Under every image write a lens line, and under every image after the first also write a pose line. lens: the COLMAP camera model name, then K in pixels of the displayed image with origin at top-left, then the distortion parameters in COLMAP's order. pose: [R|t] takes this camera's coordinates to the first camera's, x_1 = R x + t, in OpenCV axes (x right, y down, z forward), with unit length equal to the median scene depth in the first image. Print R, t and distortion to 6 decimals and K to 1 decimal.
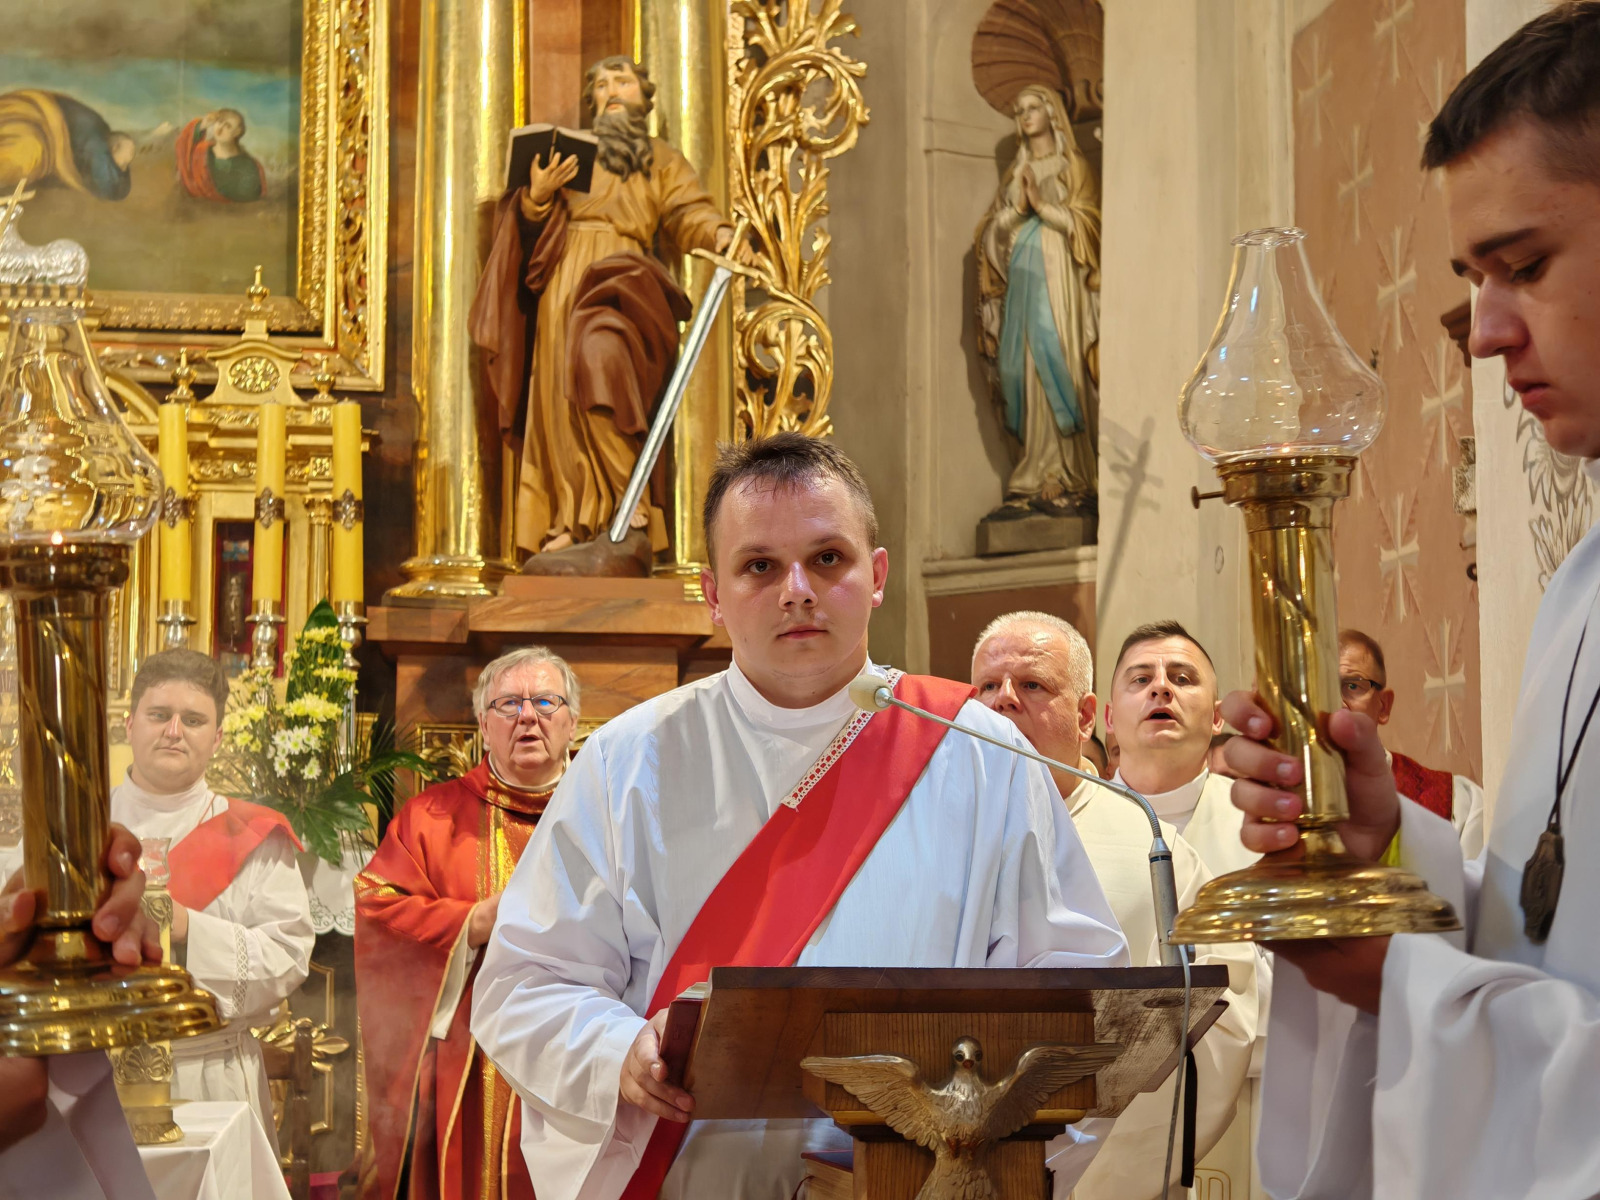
lens RADIAL K [[3176.8, 0, 845.6], [0, 3176.8, 601.1], [0, 0, 1]] dist [0.107715, 0.000000]
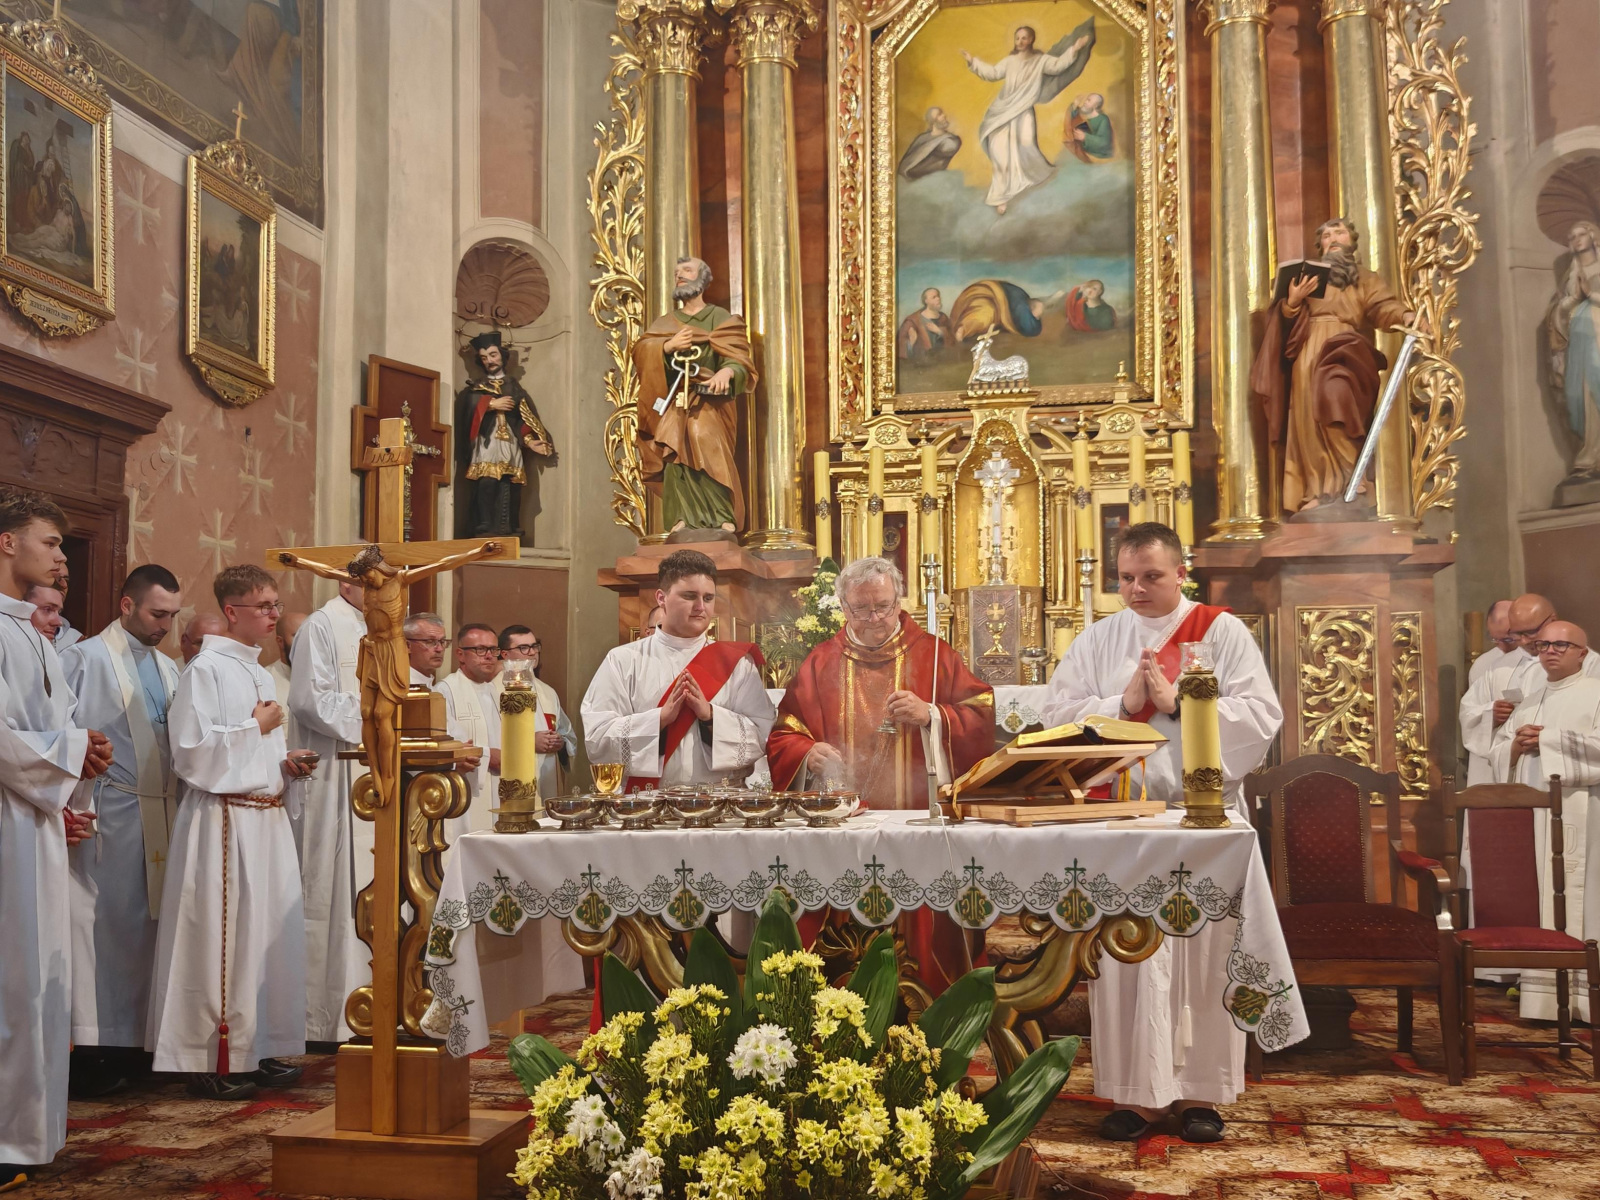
lens RADIAL K [[1645.8, 0, 777.1], [0, 1645.8, 648.1], [0, 0, 1]] dist [-0.026345, 0.000000]
pose [[0.945820, -0.025820, -0.323662, -0.076207], [0.036203, 0.999004, 0.026098, 0.024127], [0.322666, -0.036402, 0.945813, 0.071515]]
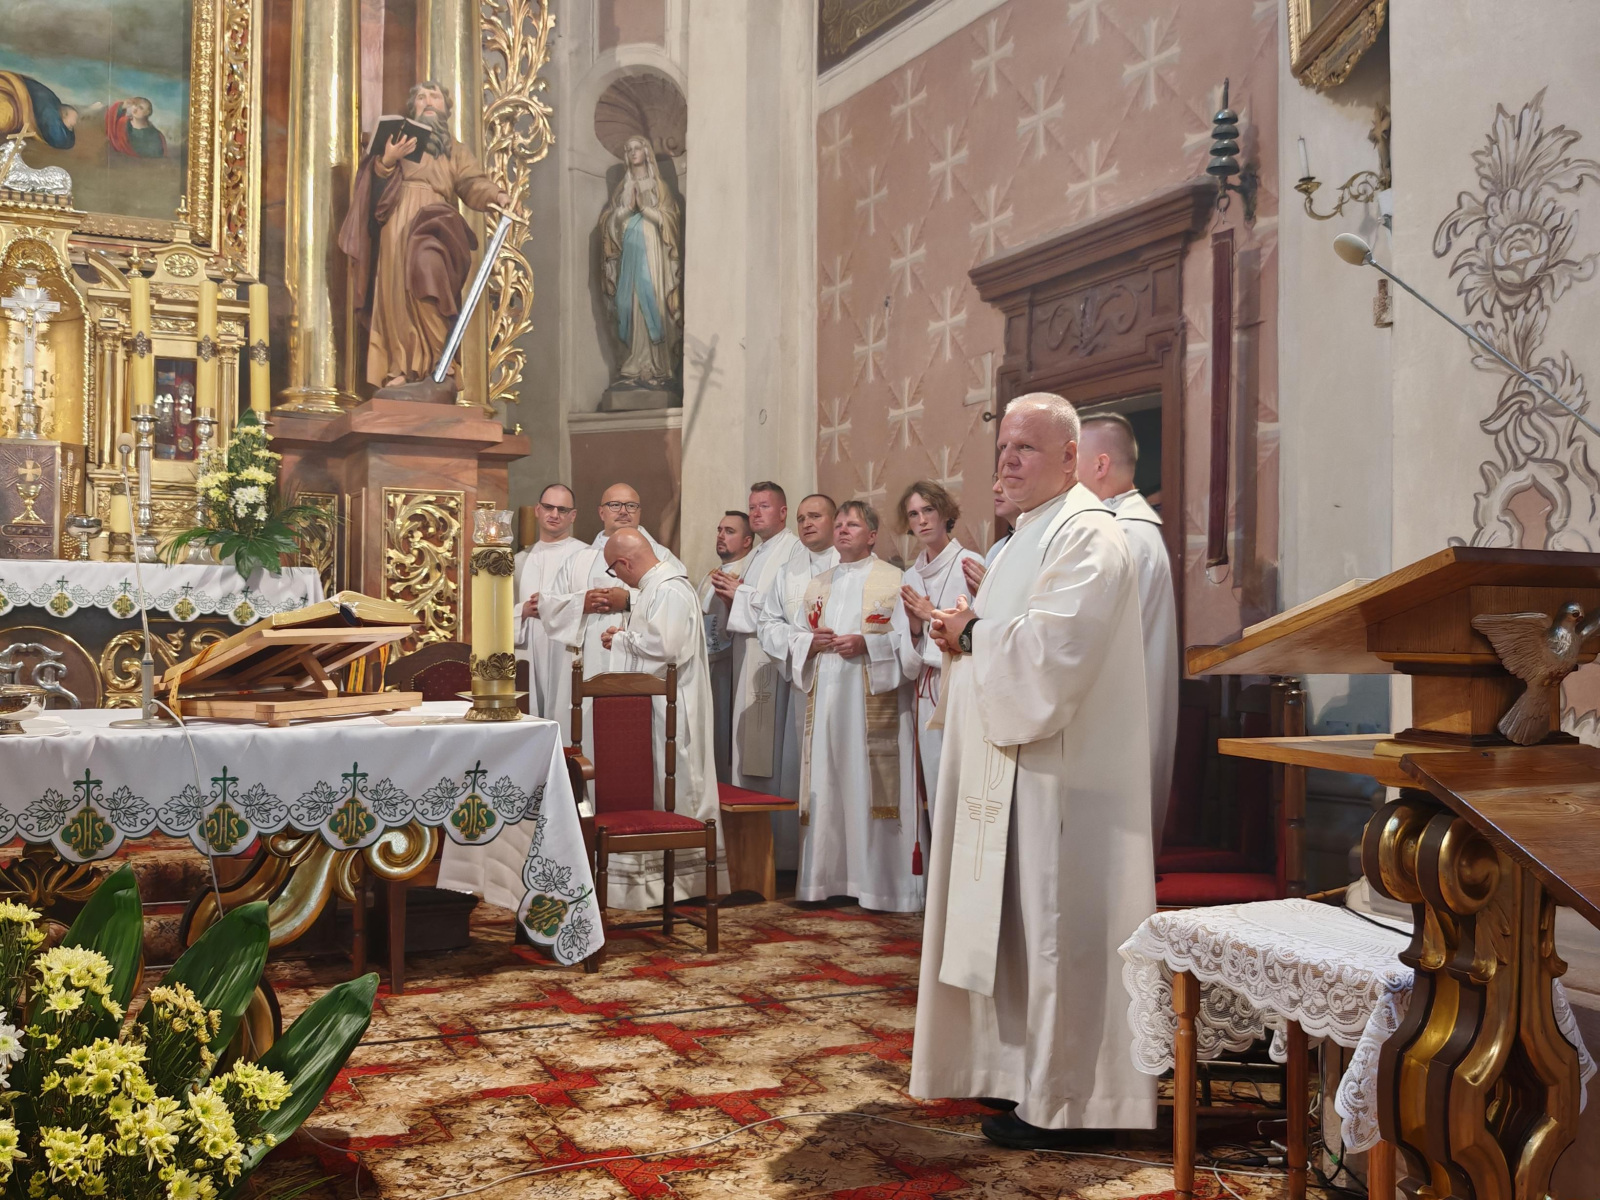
lens RADIAL K [[1645.8, 0, 825.3], [0, 1645.8, 656.8], [0, 0, 1]] dist [-0.026345, 0.000000]
pose [[0.943563, 0.001368, 0.331191, -0.156393], [-0.035565, 0.994627, 0.097218, 0.031006], [-0.329279, -0.103510, 0.938542, 0.127803]]
